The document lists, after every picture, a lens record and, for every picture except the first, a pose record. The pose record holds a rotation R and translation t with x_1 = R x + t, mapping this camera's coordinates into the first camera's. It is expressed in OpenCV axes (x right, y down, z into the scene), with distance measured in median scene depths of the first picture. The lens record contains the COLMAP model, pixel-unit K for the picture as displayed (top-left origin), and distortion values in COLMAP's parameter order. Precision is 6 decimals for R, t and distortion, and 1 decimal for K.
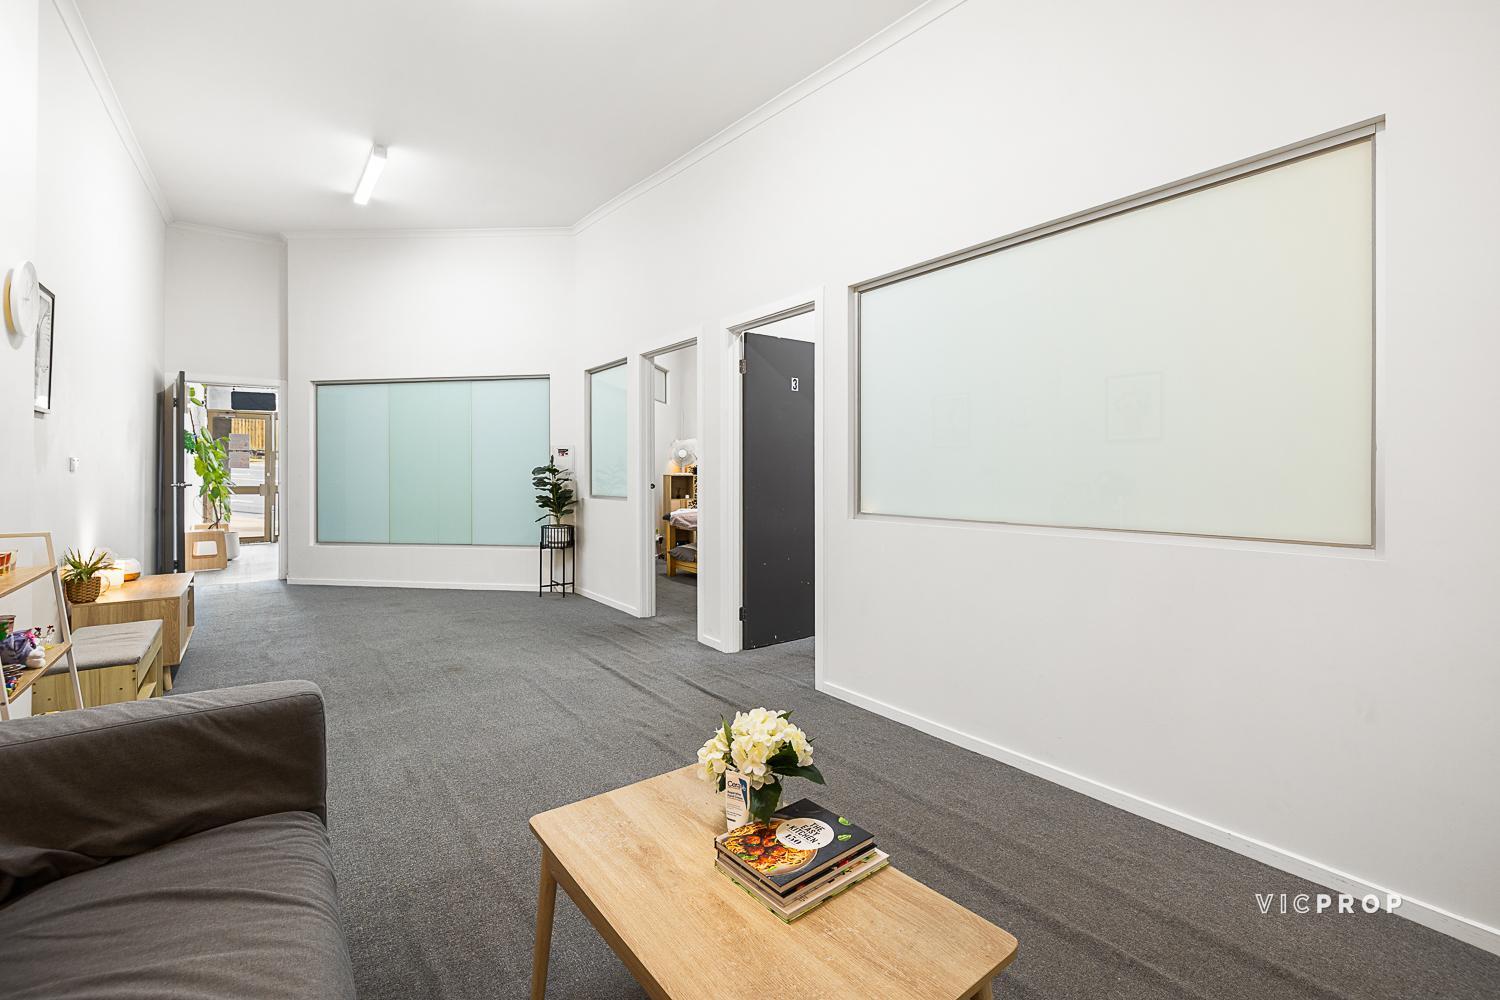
lens RADIAL K [[646.7, 0, 752.0], [0, 646.7, 475.5], [0, 0, 1]] dist [0.001514, 0.000066]
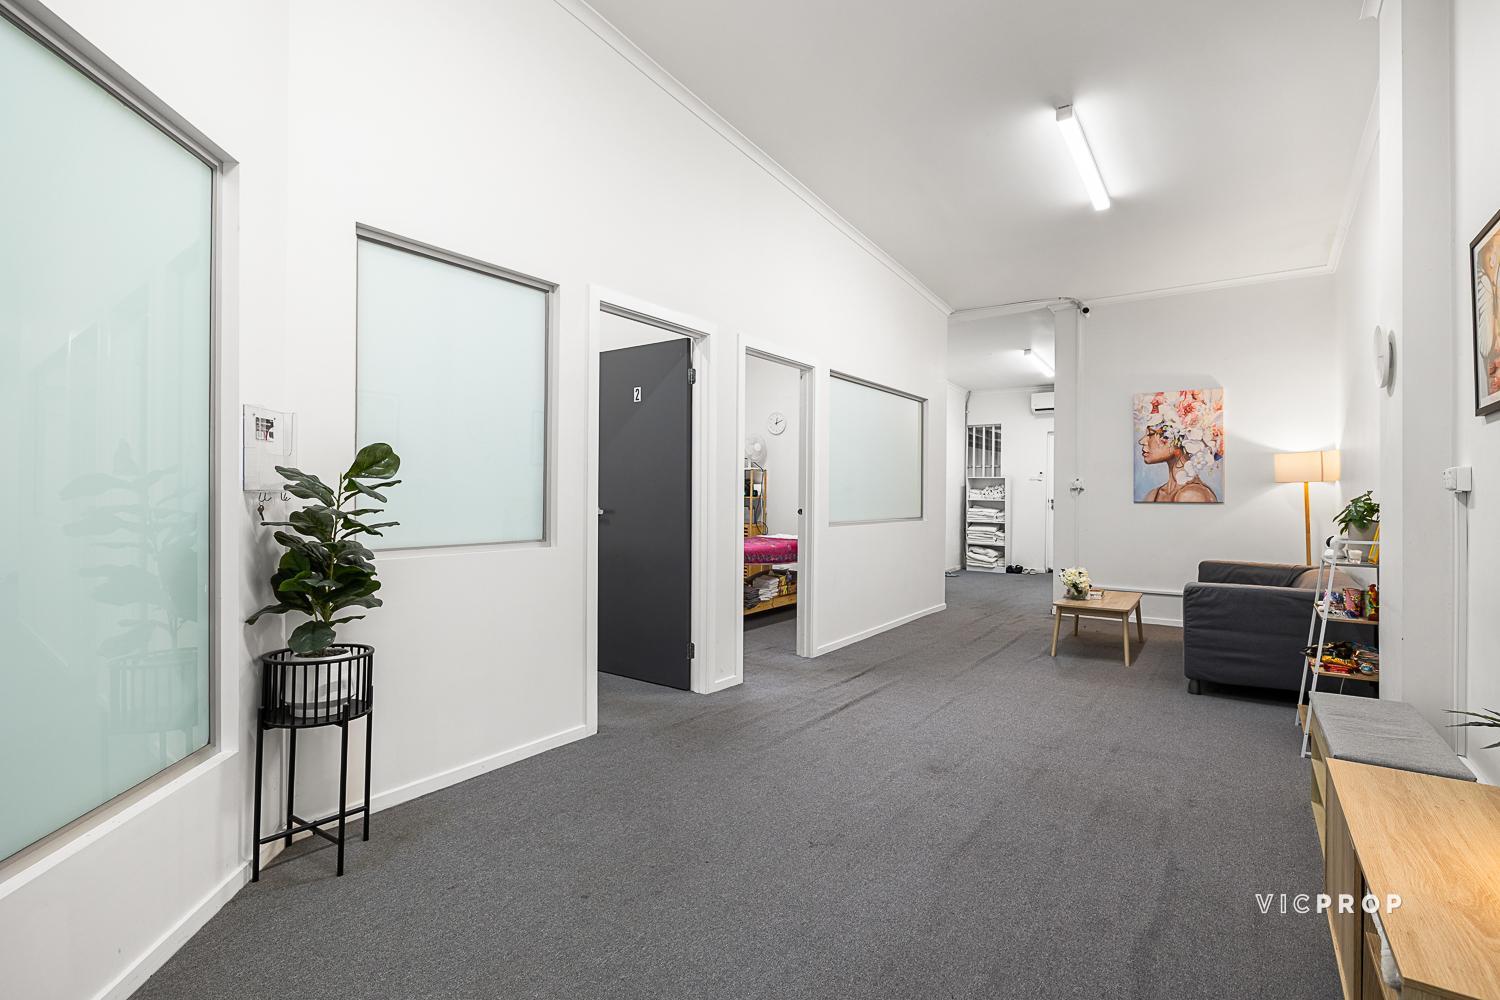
lens RADIAL K [[703.5, 0, 750.0], [0, 703.5, 500.0], [0, 0, 1]] dist [-0.000739, -0.000035]
pose [[-0.292518, -0.012578, 0.956177, -0.961252], [-0.002822, 0.999920, 0.012290, -0.016036], [-0.956256, 0.000897, -0.292531, 1.223154]]
